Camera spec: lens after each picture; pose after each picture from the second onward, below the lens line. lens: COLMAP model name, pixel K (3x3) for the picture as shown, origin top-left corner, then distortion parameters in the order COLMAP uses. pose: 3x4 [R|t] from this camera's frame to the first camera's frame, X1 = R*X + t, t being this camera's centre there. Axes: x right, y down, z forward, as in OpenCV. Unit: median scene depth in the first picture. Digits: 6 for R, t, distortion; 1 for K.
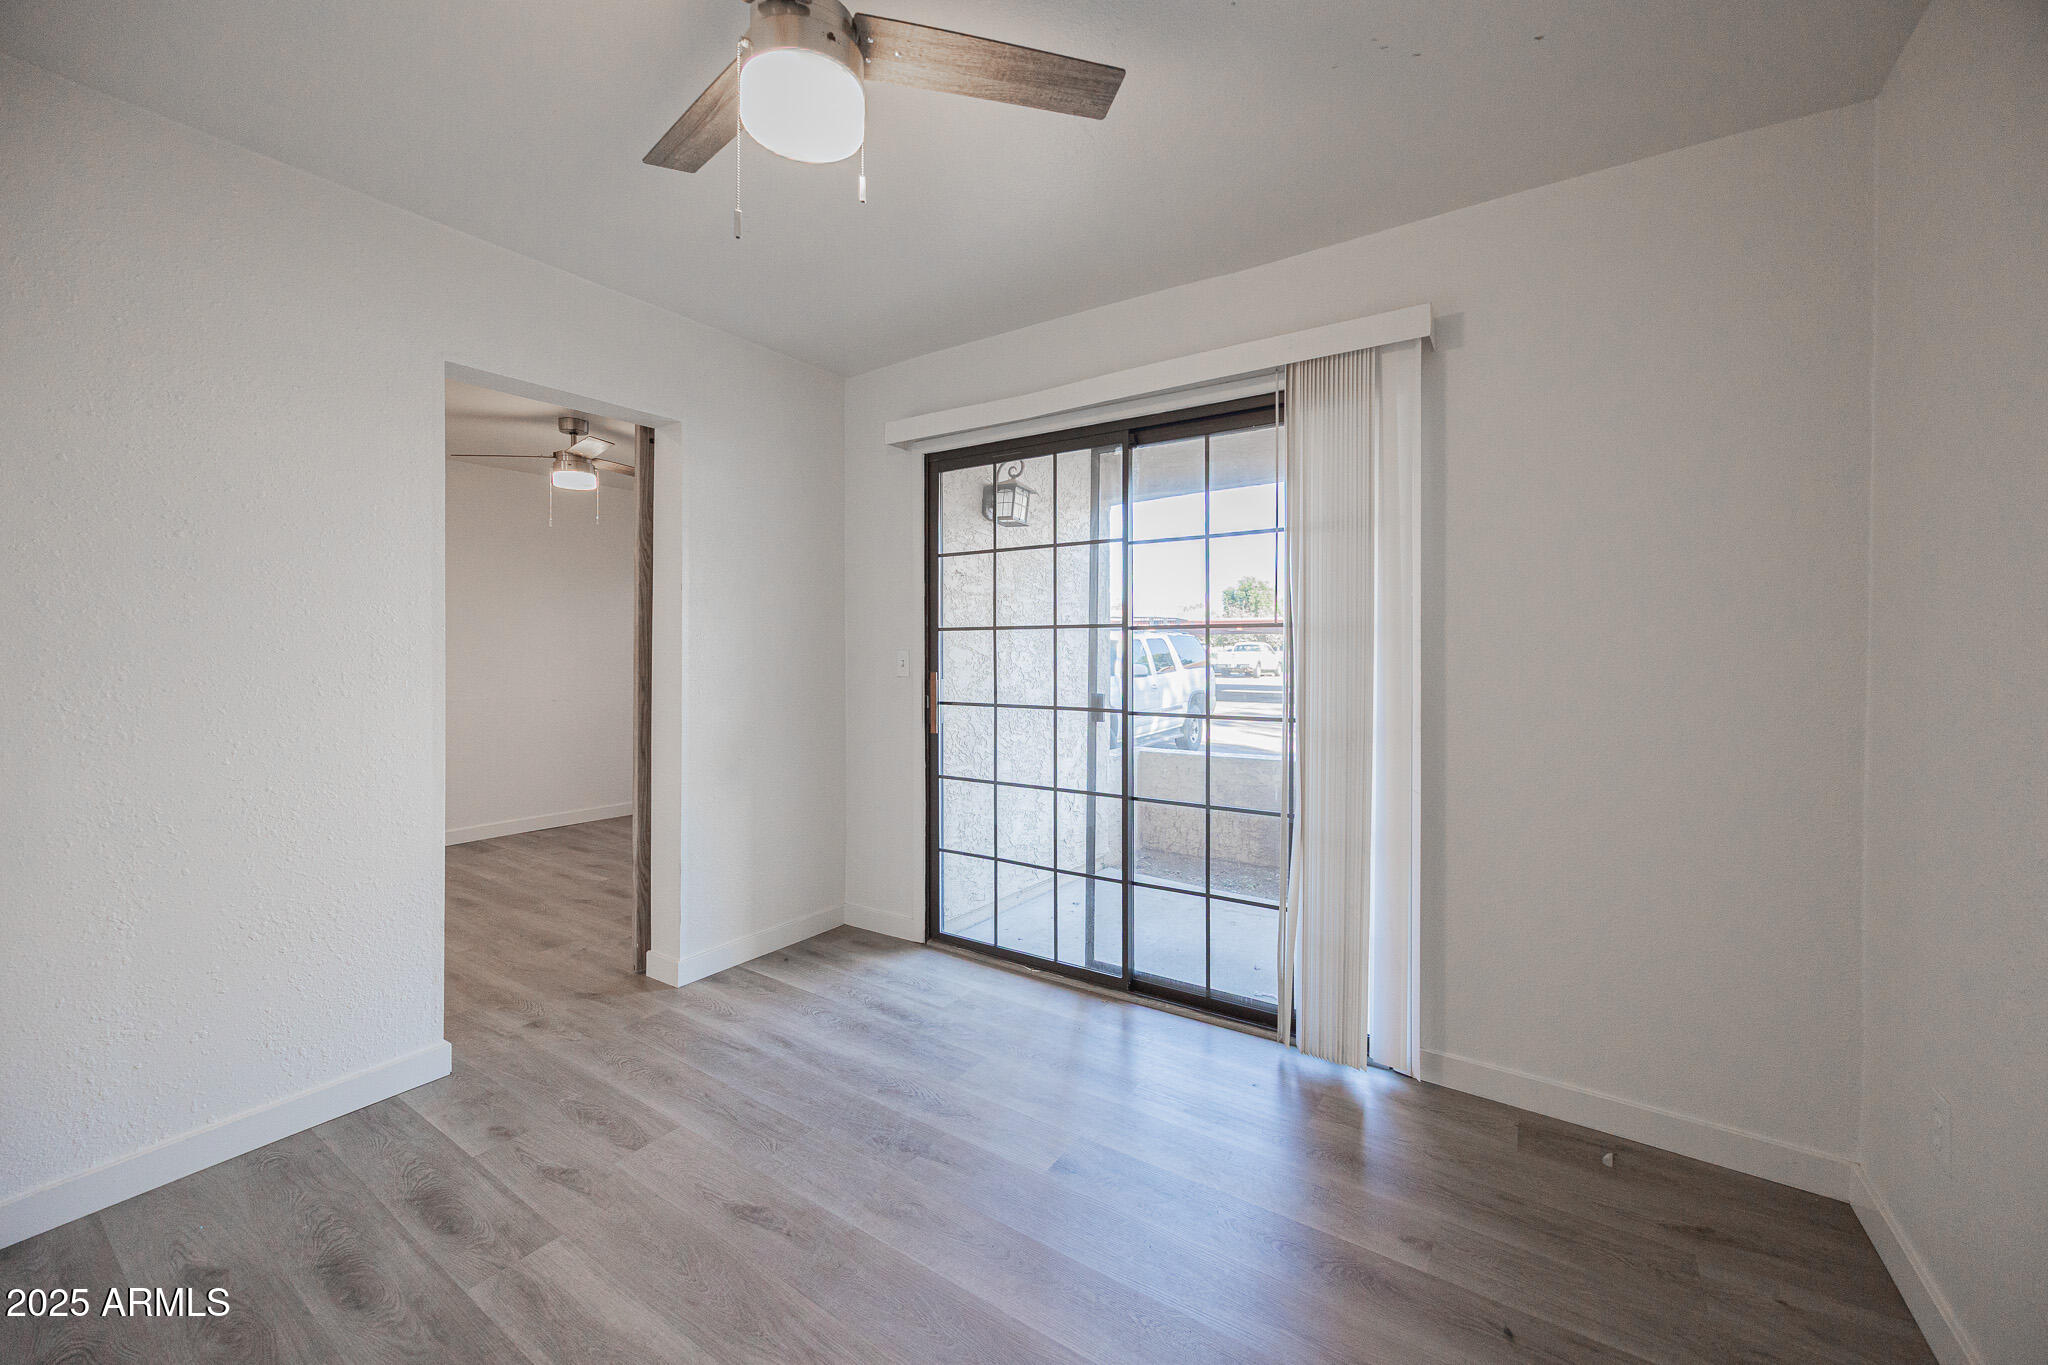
lens RADIAL K [[789.3, 0, 1025.9], [0, 789.3, 659.5], [0, 0, 1]] dist [-0.000036, 0.000107]
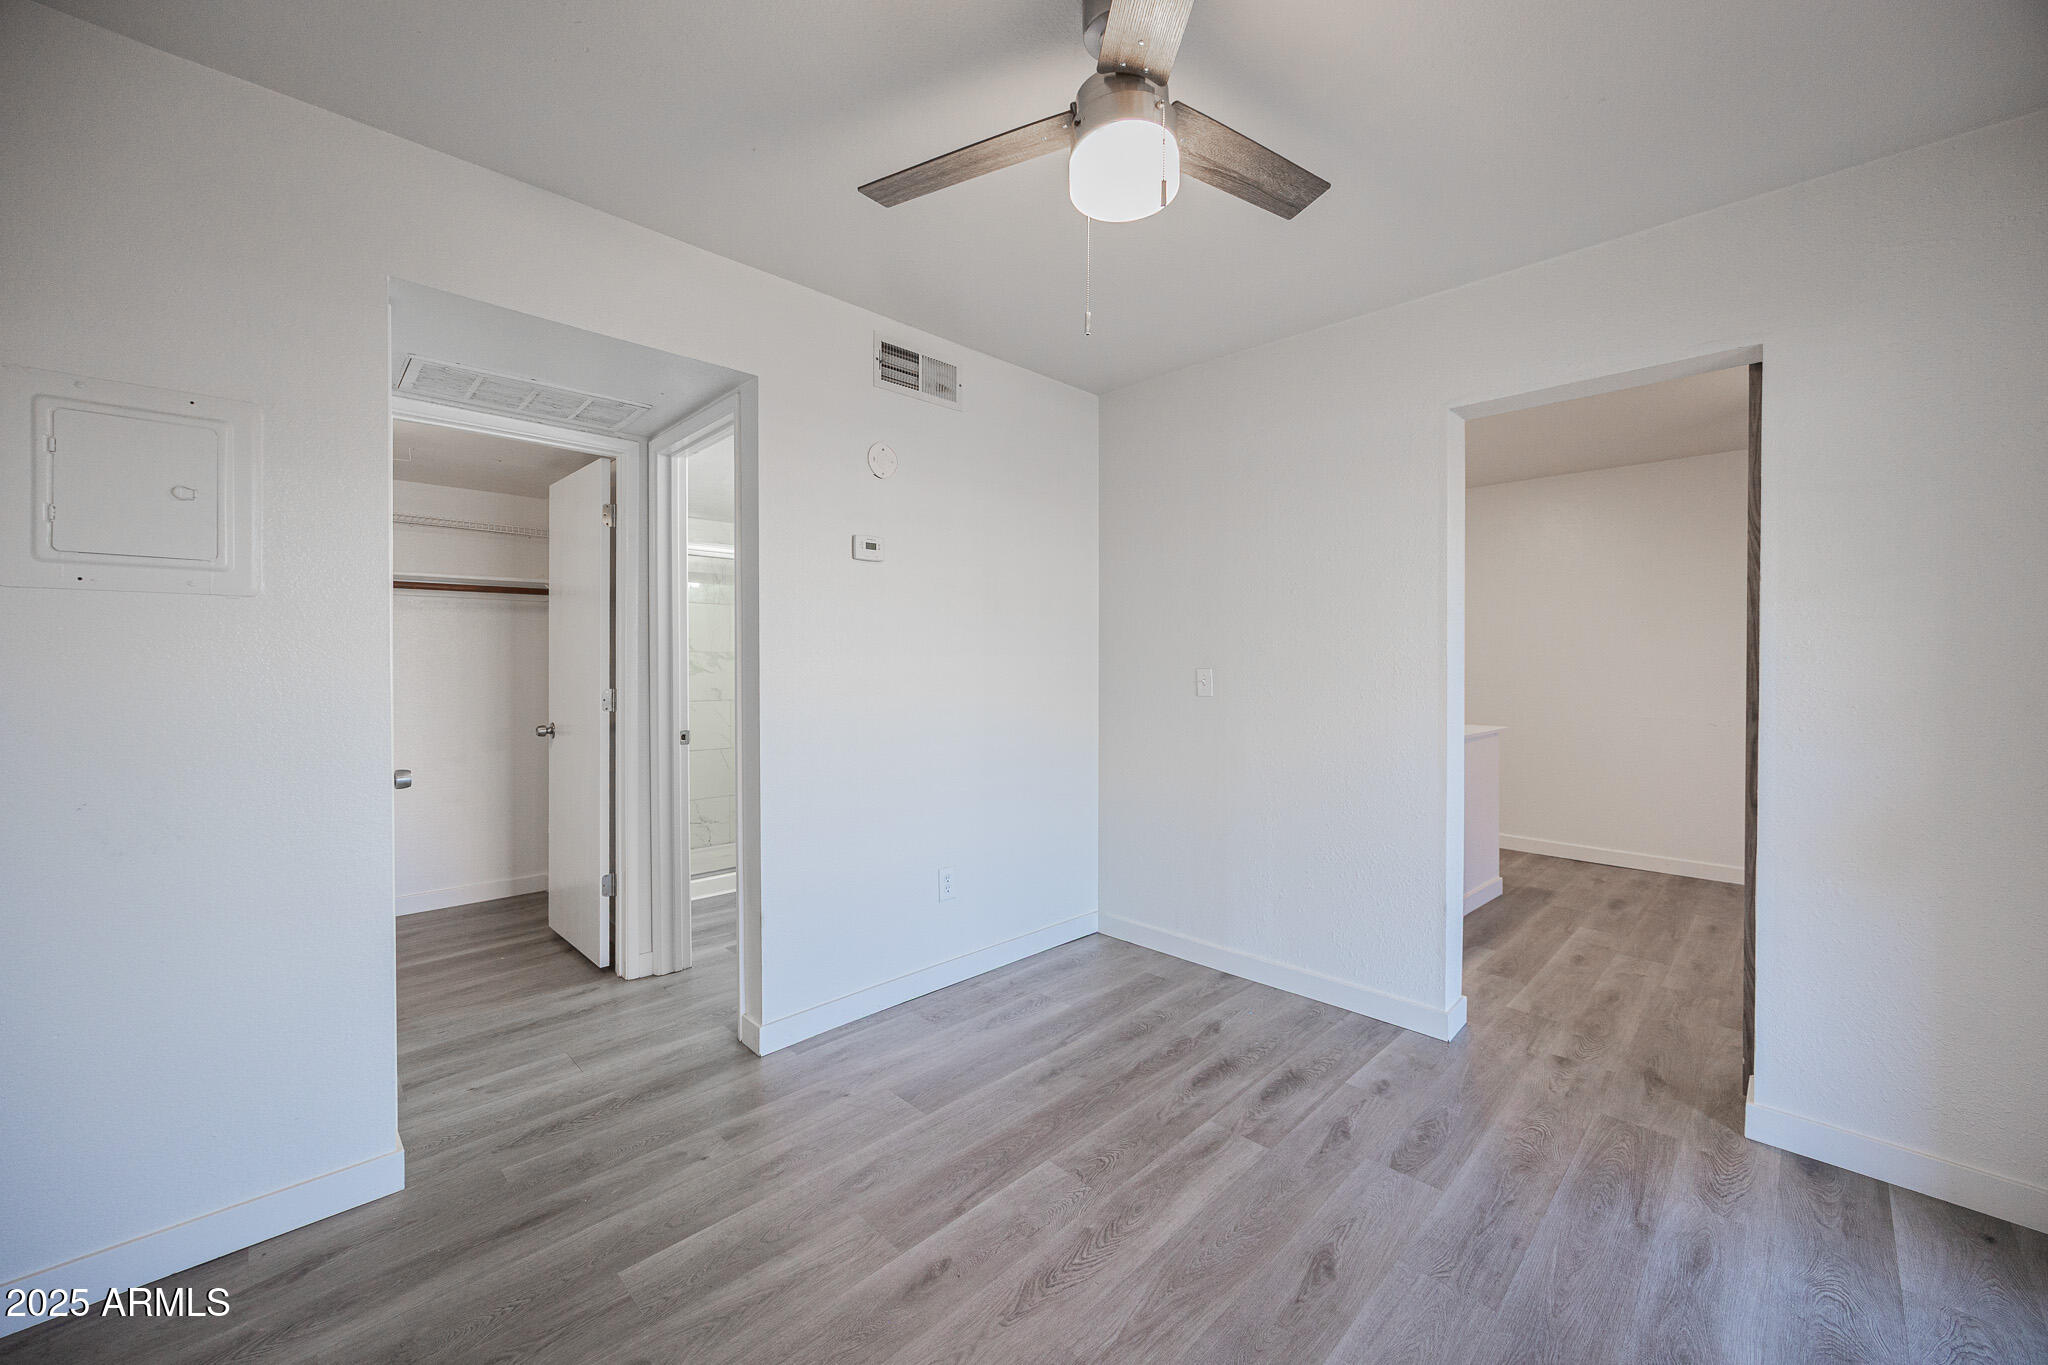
lens RADIAL K [[789.3, 0, 1025.9], [0, 789.3, 659.5], [0, 0, 1]] dist [-0.000036, 0.000107]
pose [[-0.193306, -0.000108, -0.981138, 0.507456], [-0.016219, 0.999864, 0.003085, -0.006277], [0.981004, 0.016510, -0.193282, 0.666475]]
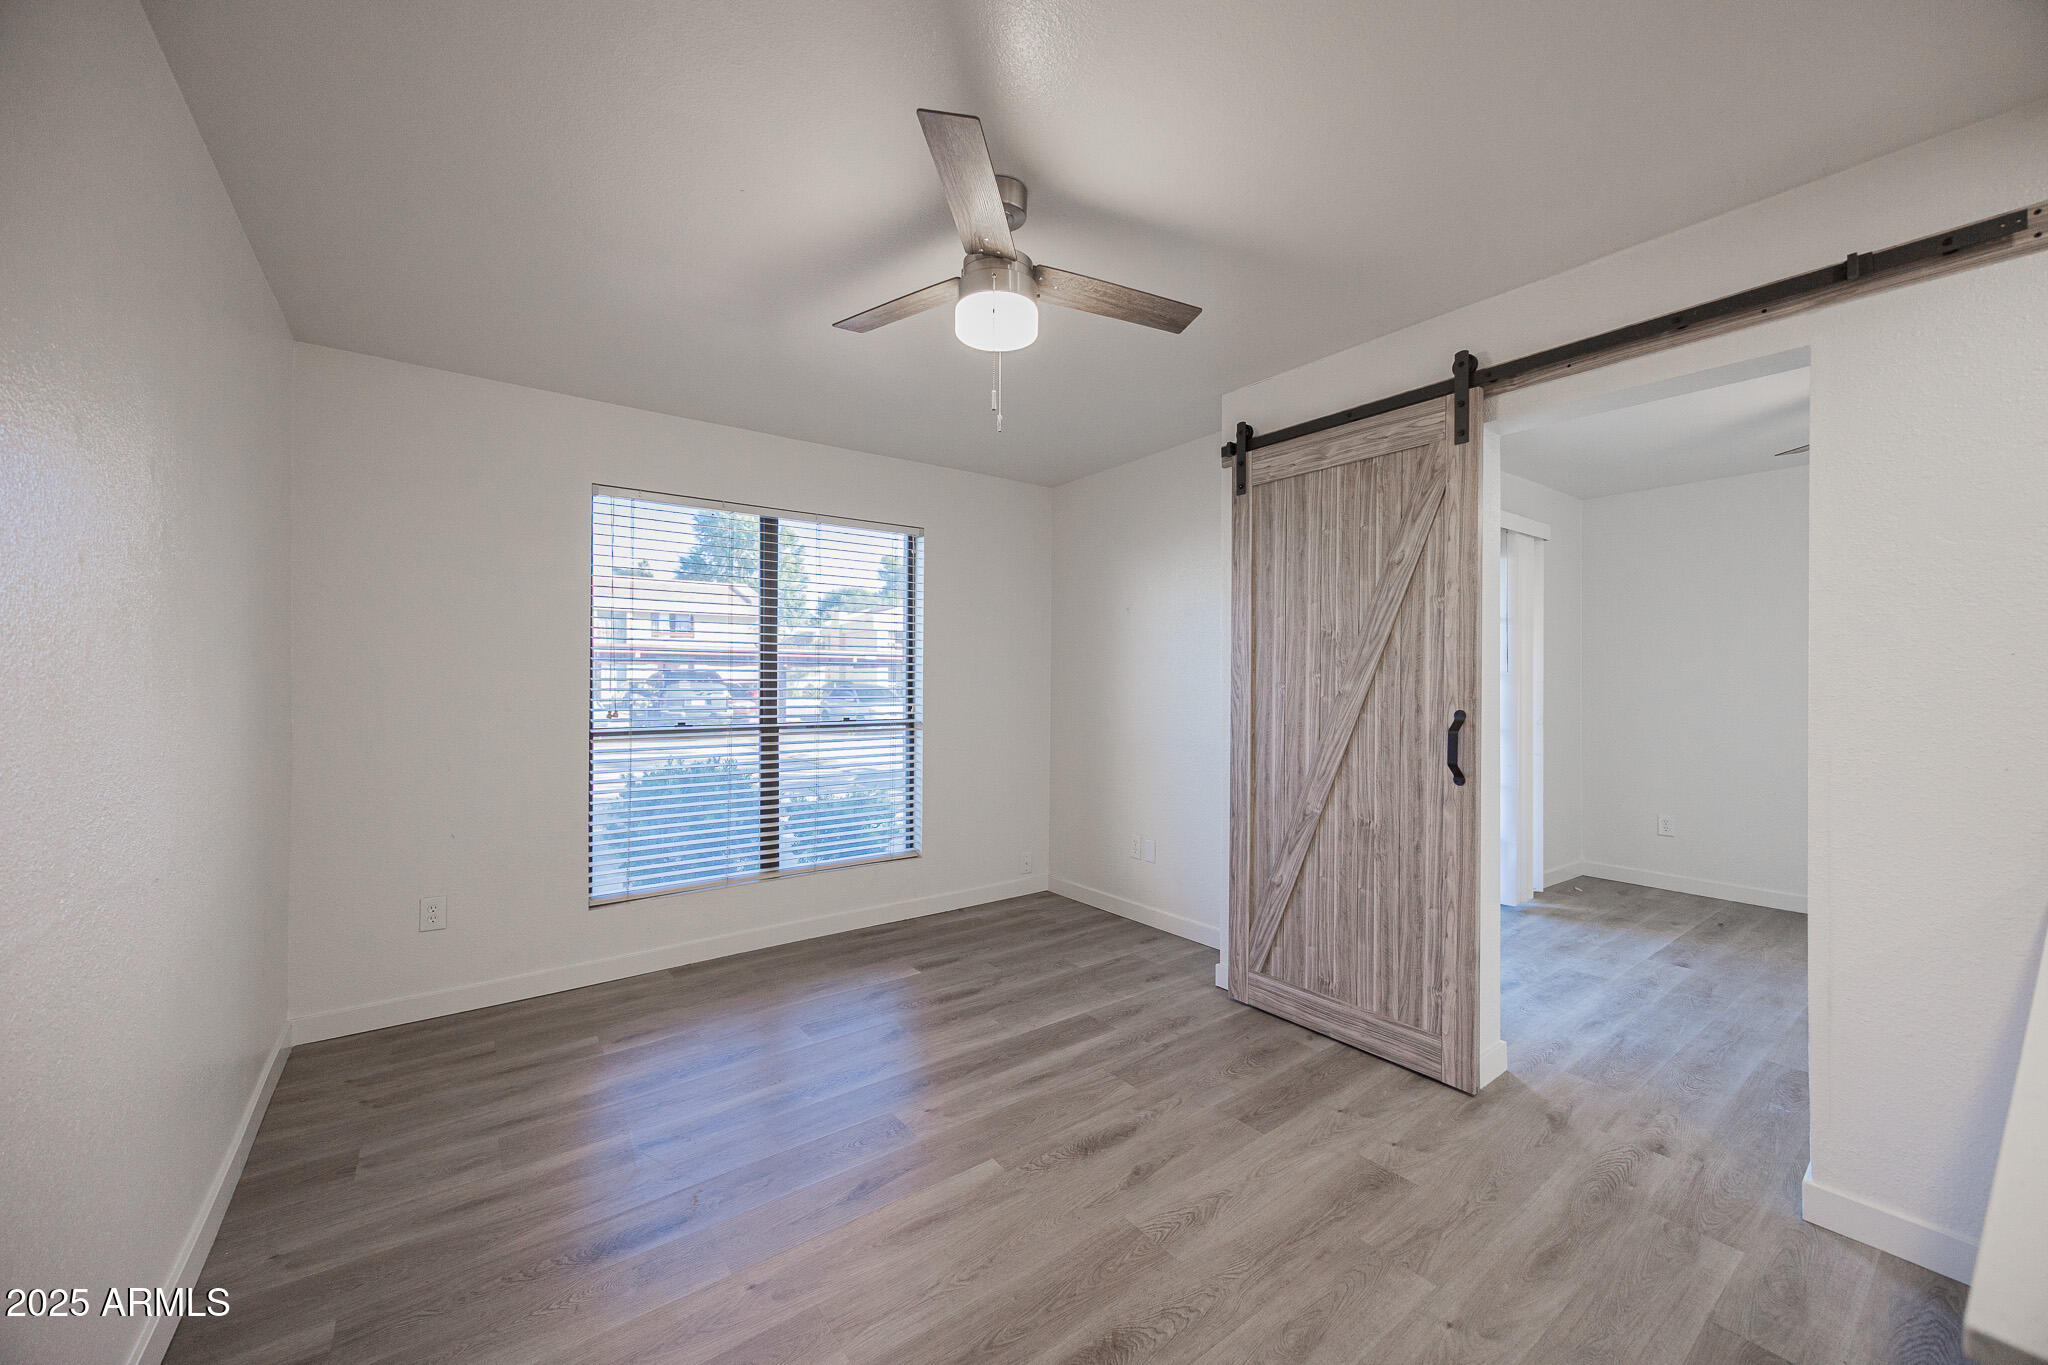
lens RADIAL K [[767.8, 0, 1024.0], [0, 767.8, 682.5], [0, 0, 1]] dist [0.000188, -0.000013]
pose [[0.334261, 0.003199, 0.942475, -1.941705], [0.007794, 0.999951, -0.006158, -0.029573], [-0.942448, 0.009404, 0.334220, 1.639214]]
